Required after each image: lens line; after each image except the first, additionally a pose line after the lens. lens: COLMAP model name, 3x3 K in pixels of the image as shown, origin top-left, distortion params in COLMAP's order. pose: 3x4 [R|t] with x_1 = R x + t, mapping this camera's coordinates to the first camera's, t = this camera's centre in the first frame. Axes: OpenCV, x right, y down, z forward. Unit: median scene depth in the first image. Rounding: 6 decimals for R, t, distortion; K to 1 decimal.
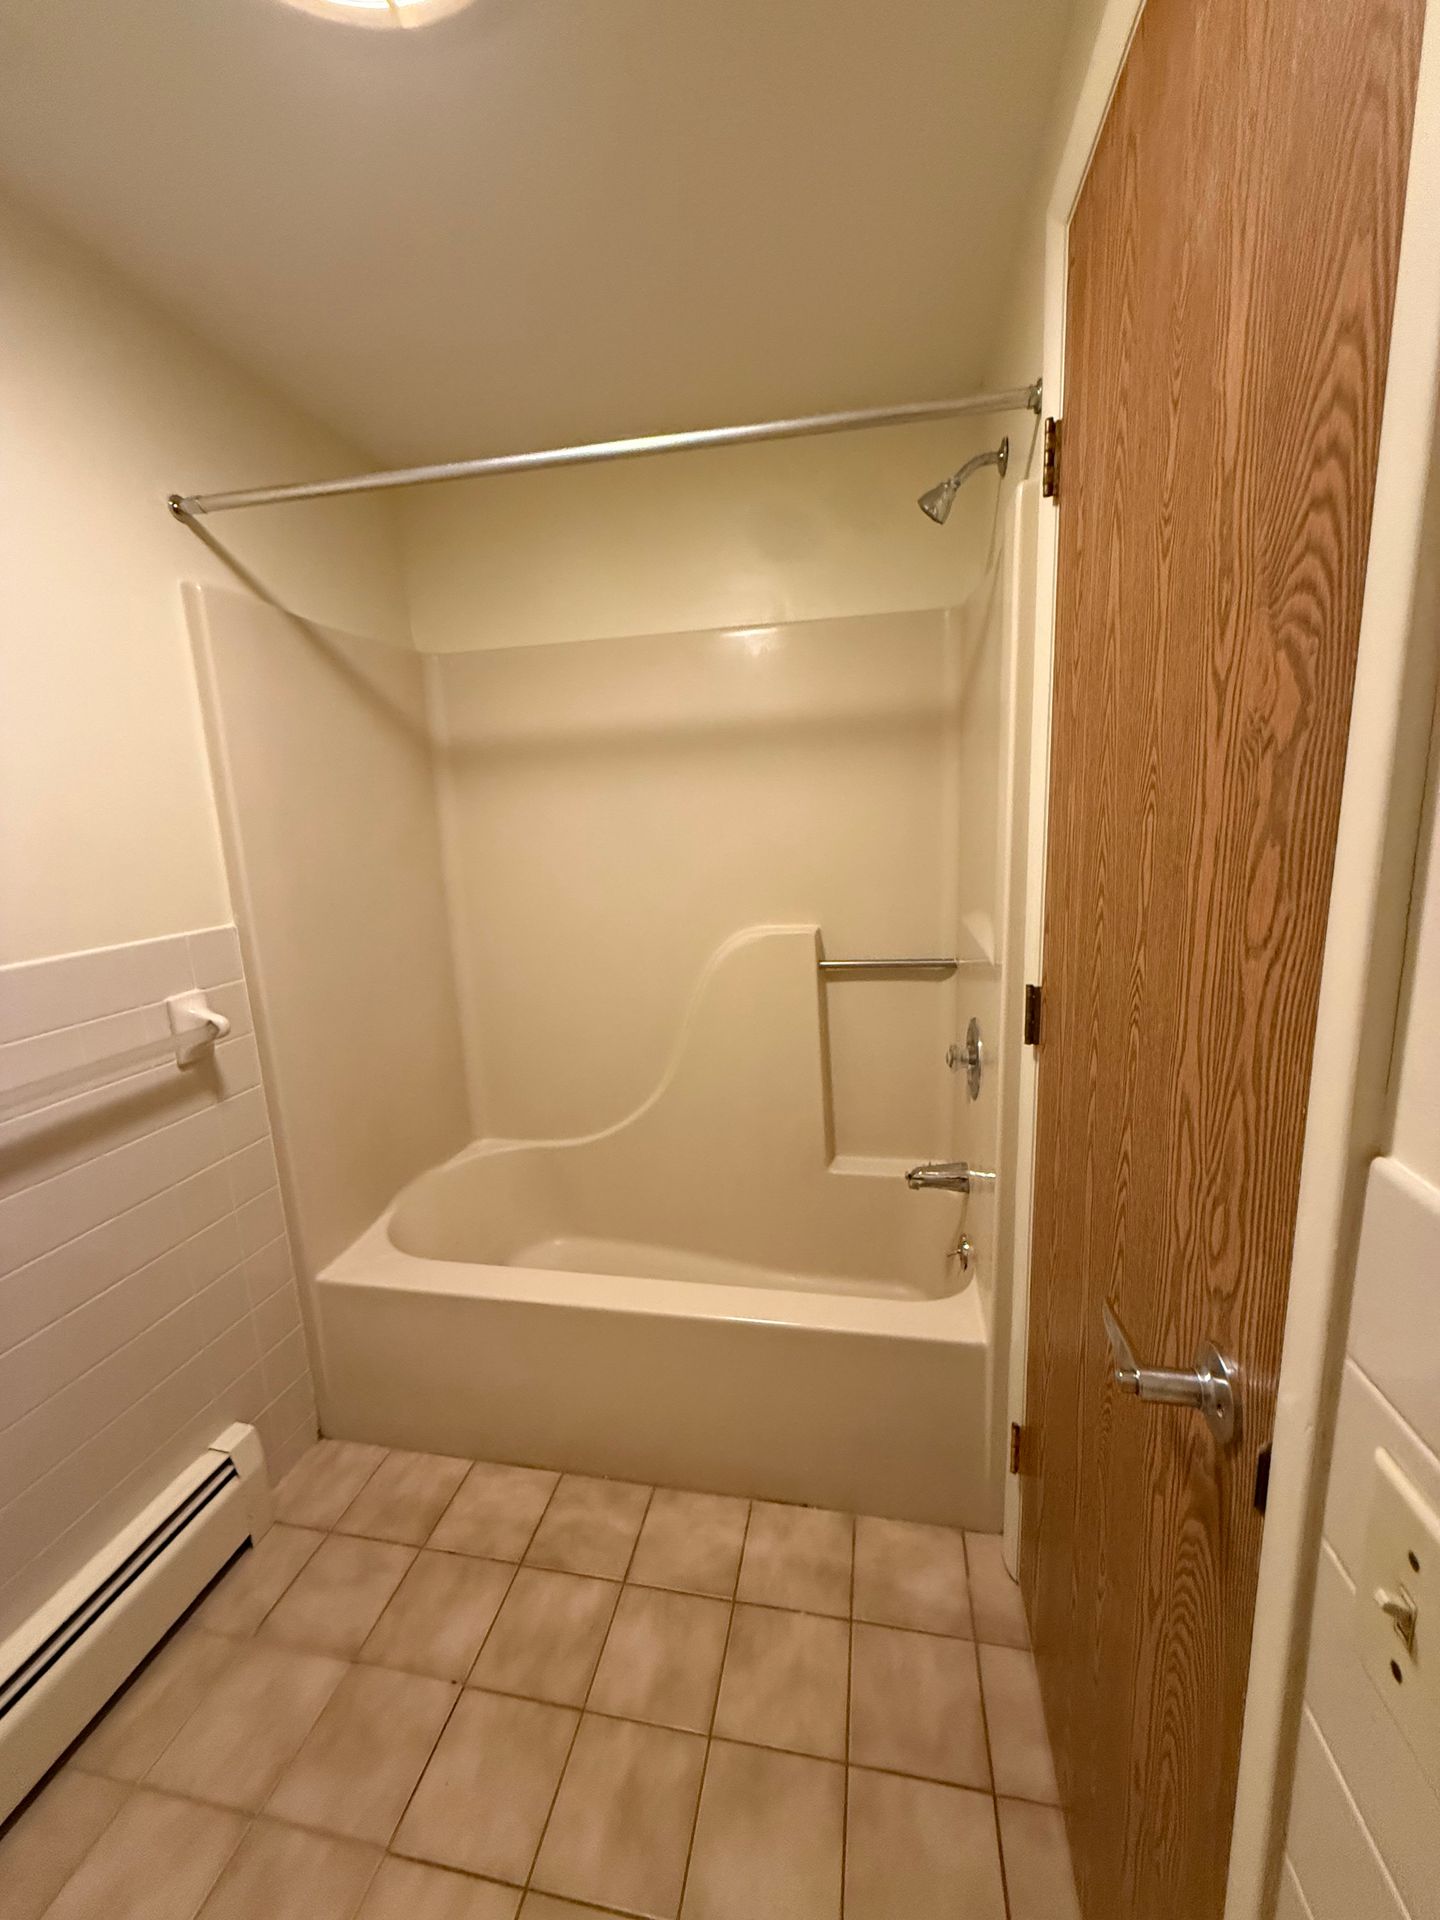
lens RADIAL K [[766.4, 0, 719.5], [0, 766.4, 955.0], [0, 0, 1]] dist [-0.001036, 0.000425]
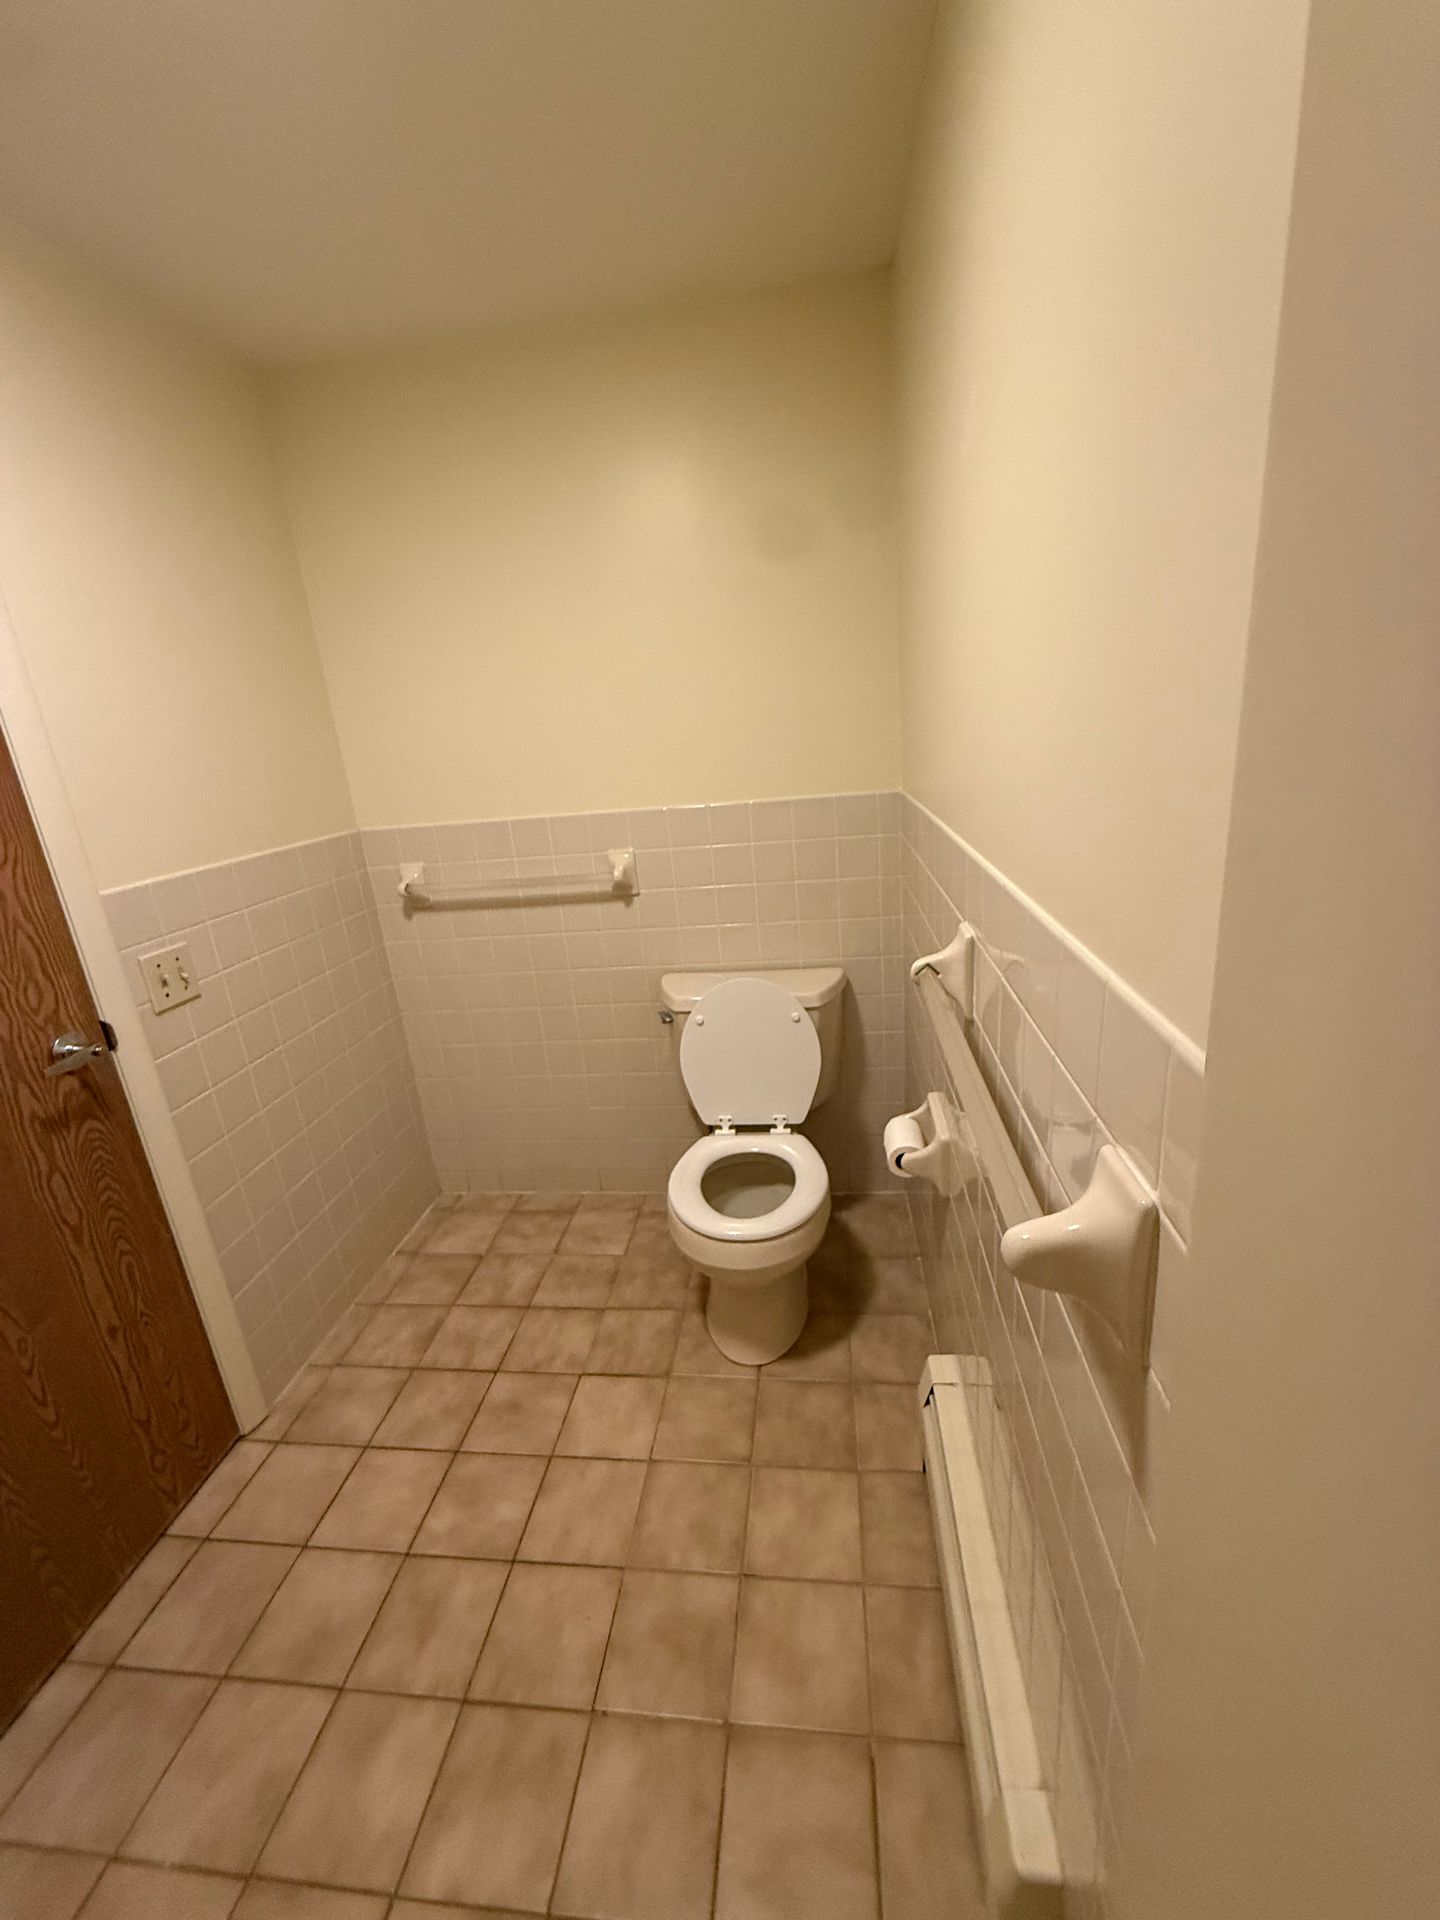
lens RADIAL K [[766.4, 0, 719.5], [0, 766.4, 955.0], [0, 0, 1]] dist [-0.001036, 0.000425]
pose [[-0.990775, 0.128064, -0.044314, -0.597078], [0.094560, 0.887576, 0.450852, -0.273610], [0.097070, 0.442502, -0.891498, 1.524254]]
